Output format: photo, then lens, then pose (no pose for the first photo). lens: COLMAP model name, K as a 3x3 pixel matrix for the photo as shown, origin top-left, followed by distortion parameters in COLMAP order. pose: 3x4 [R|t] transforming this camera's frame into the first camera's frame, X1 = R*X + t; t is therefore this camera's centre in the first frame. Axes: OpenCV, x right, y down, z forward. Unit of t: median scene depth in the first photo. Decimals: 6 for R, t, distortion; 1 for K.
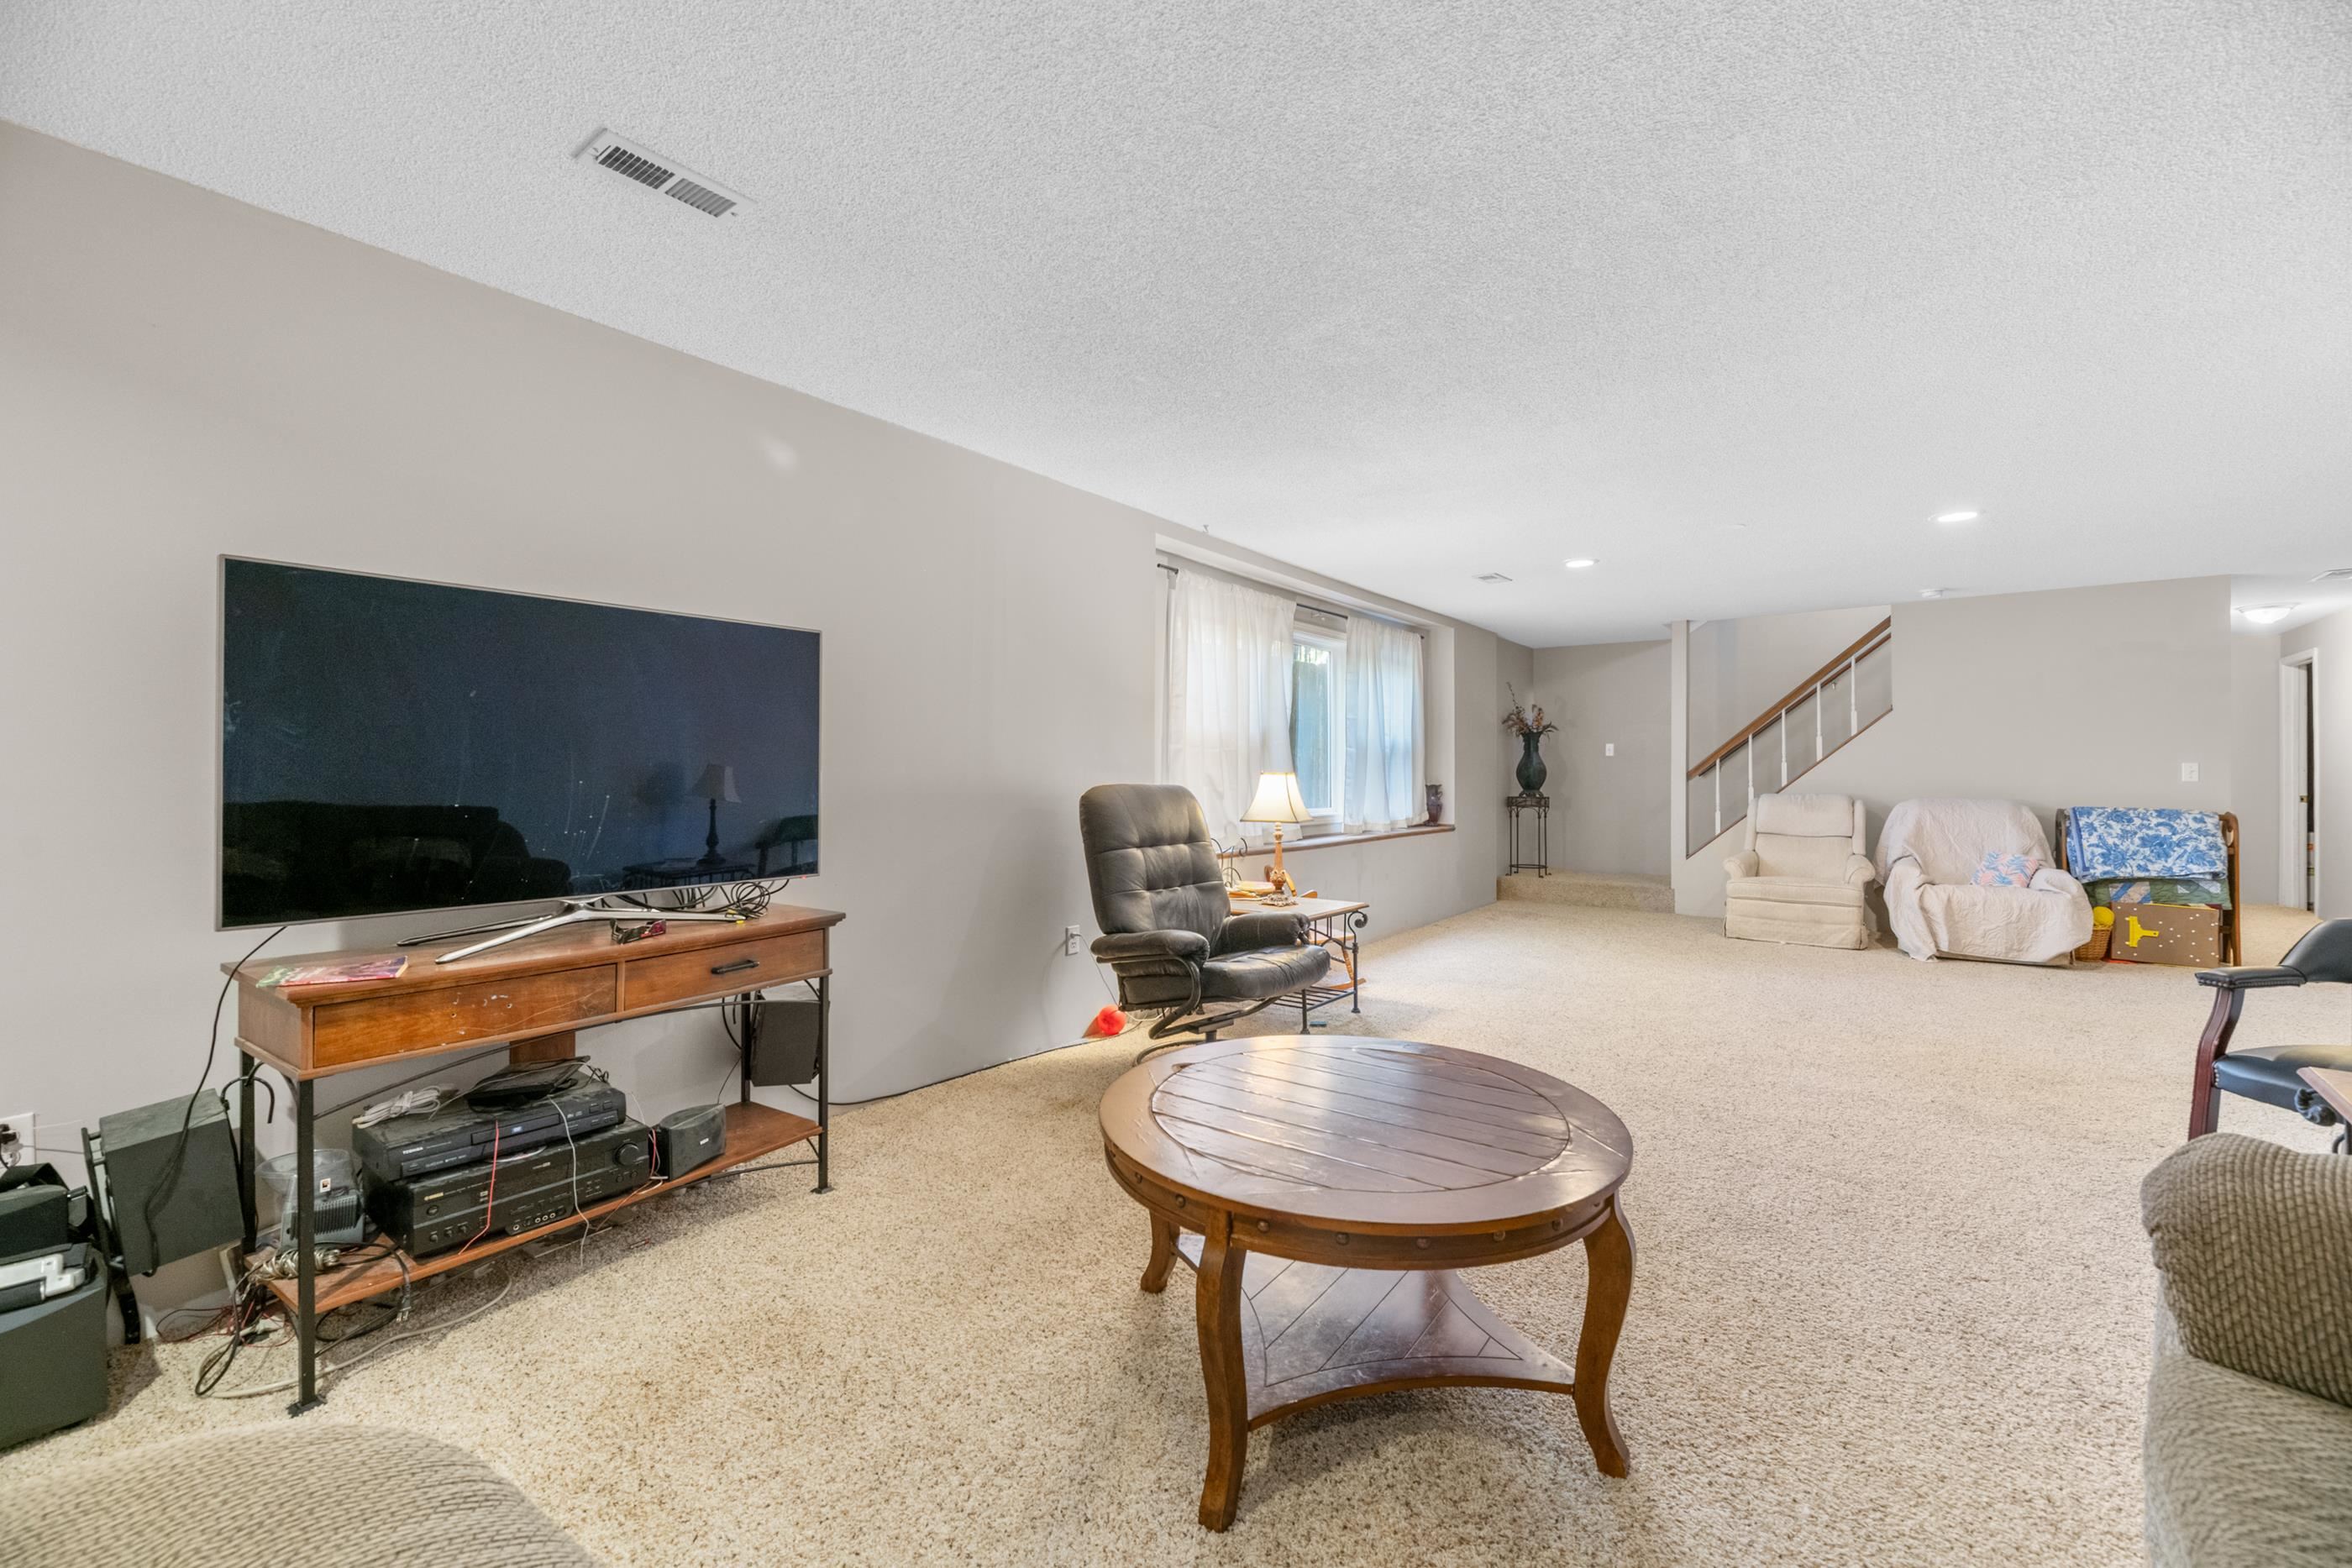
lens RADIAL K [[960.7, 0, 1176.0], [0, 960.7, 784.0], [0, 0, 1]] dist [0.001108, 0.000198]
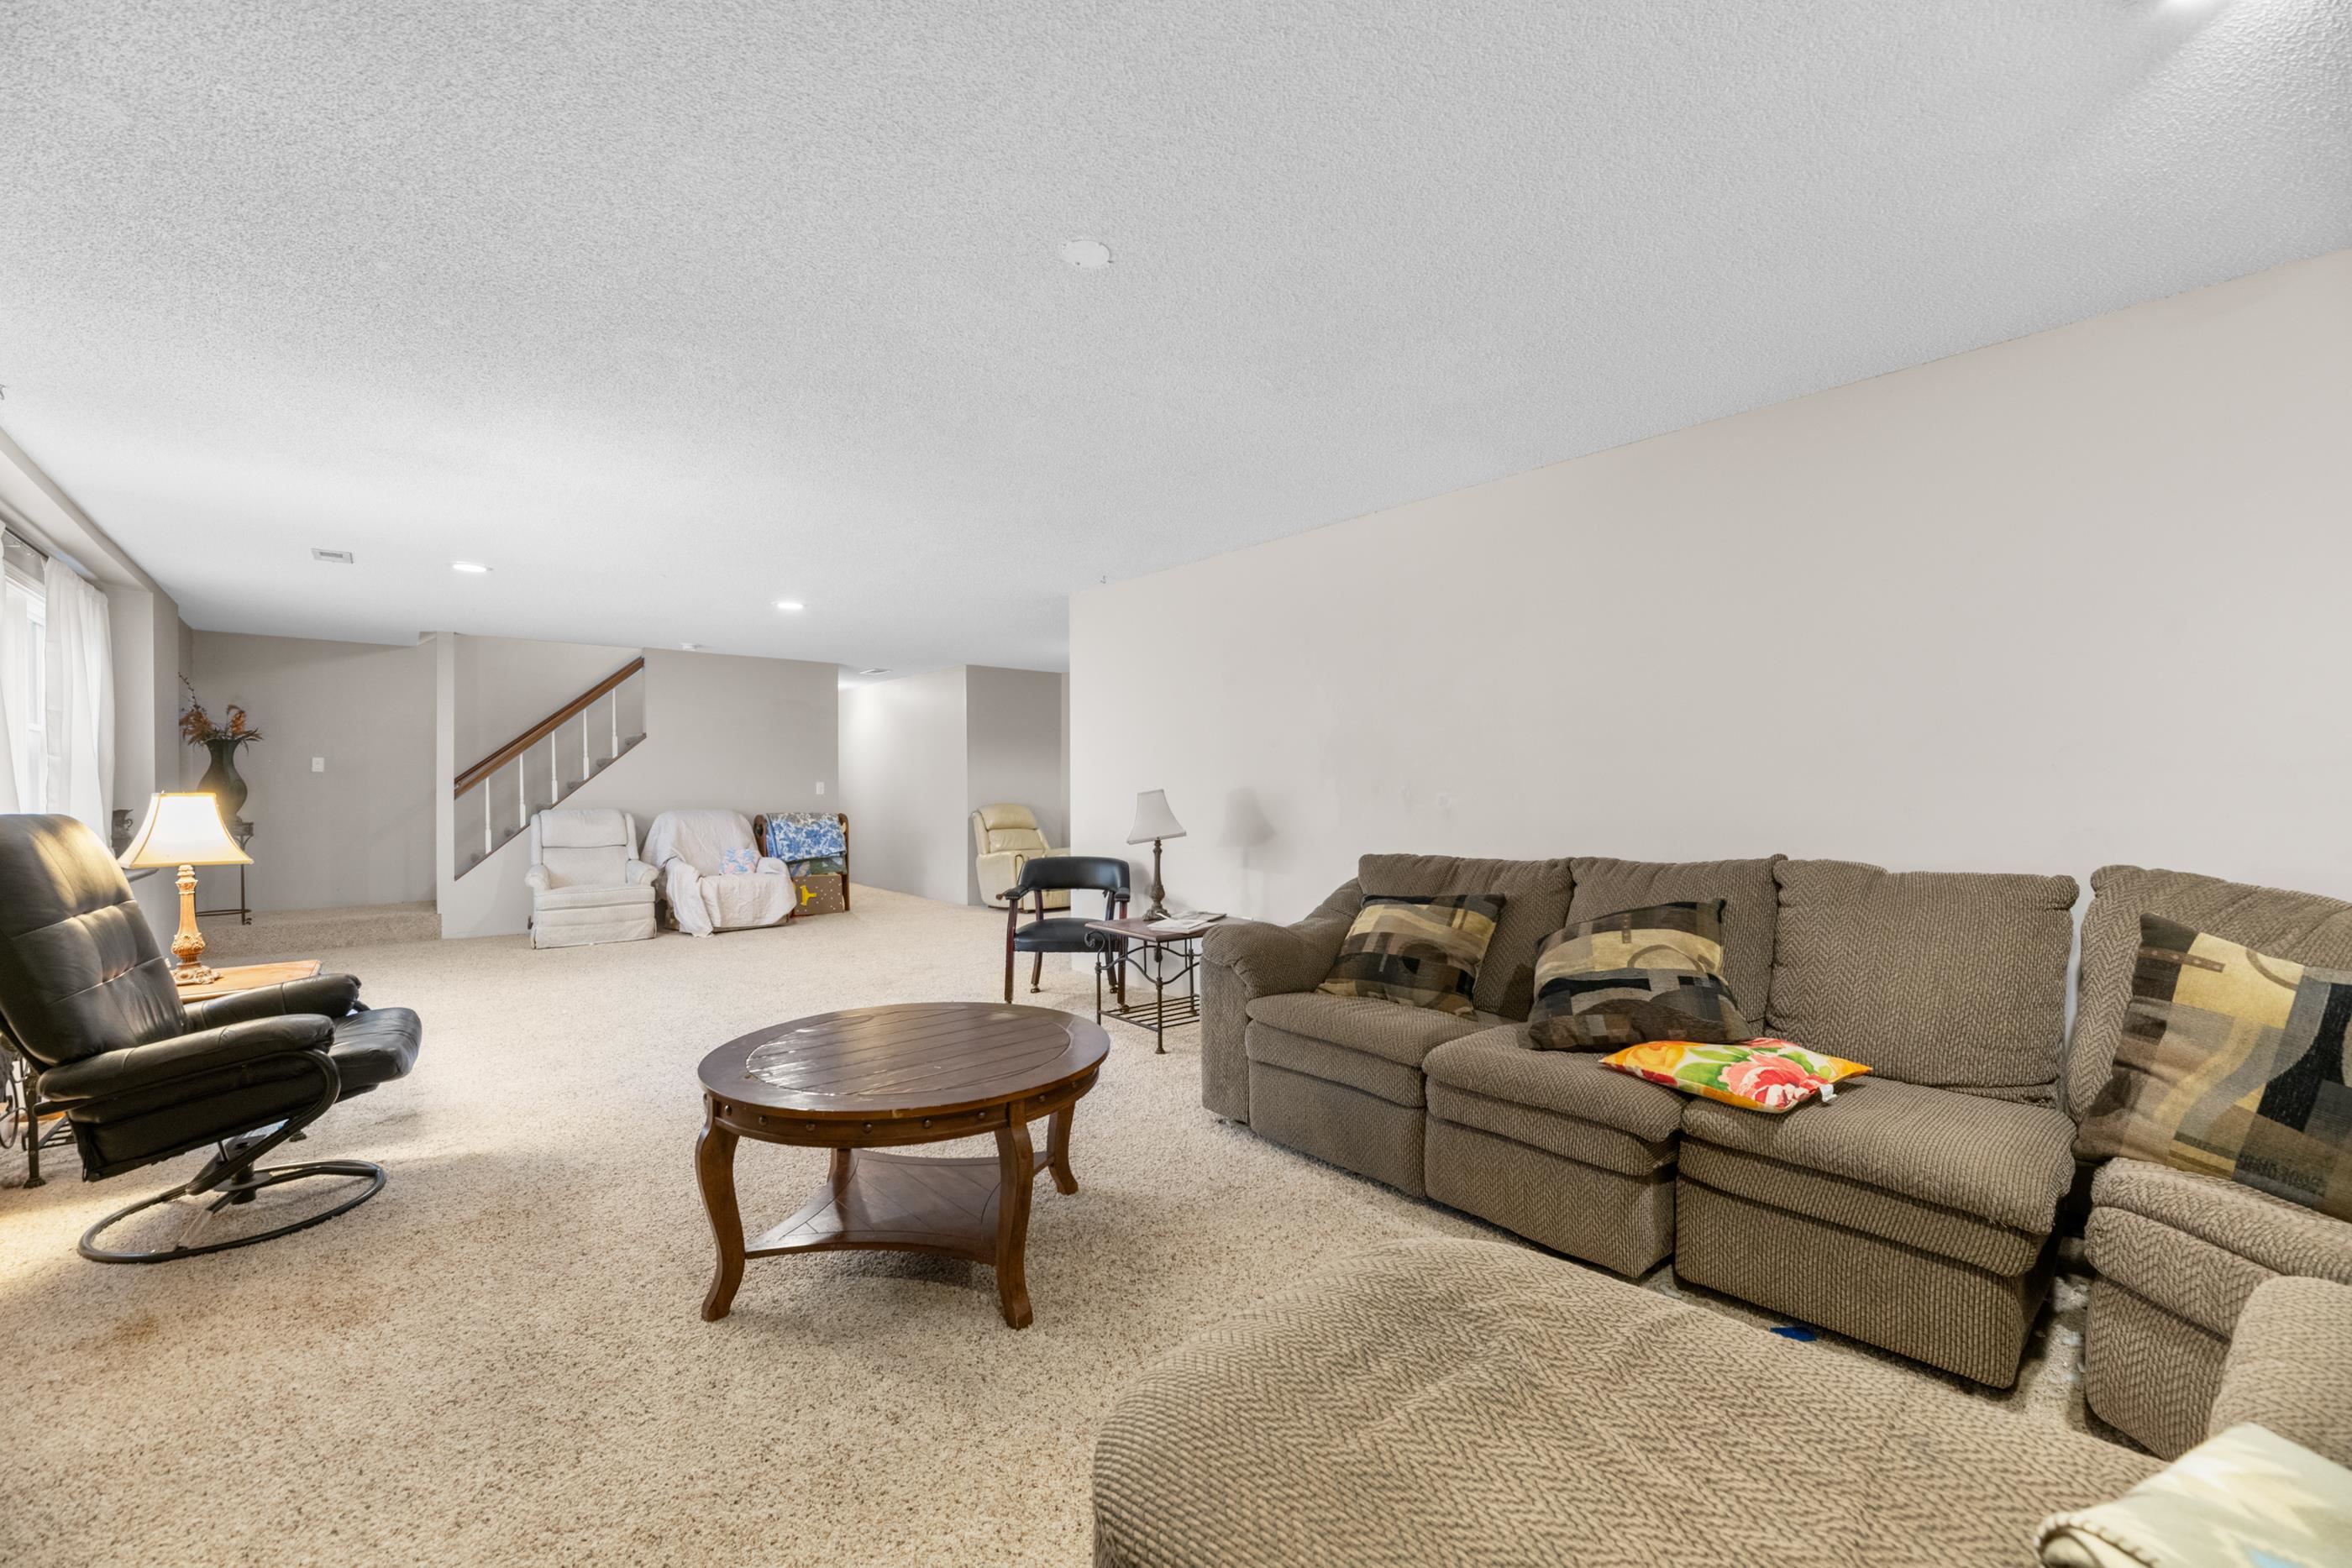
lens RADIAL K [[960.7, 0, 1176.0], [0, 960.7, 784.0], [0, 0, 1]] dist [0.001108, 0.000198]
pose [[0.210486, 0.001712, 0.977595, -0.320026], [0.016487, 0.999850, -0.005301, -0.001411], [-0.977458, 0.017233, 0.210427, 0.118565]]
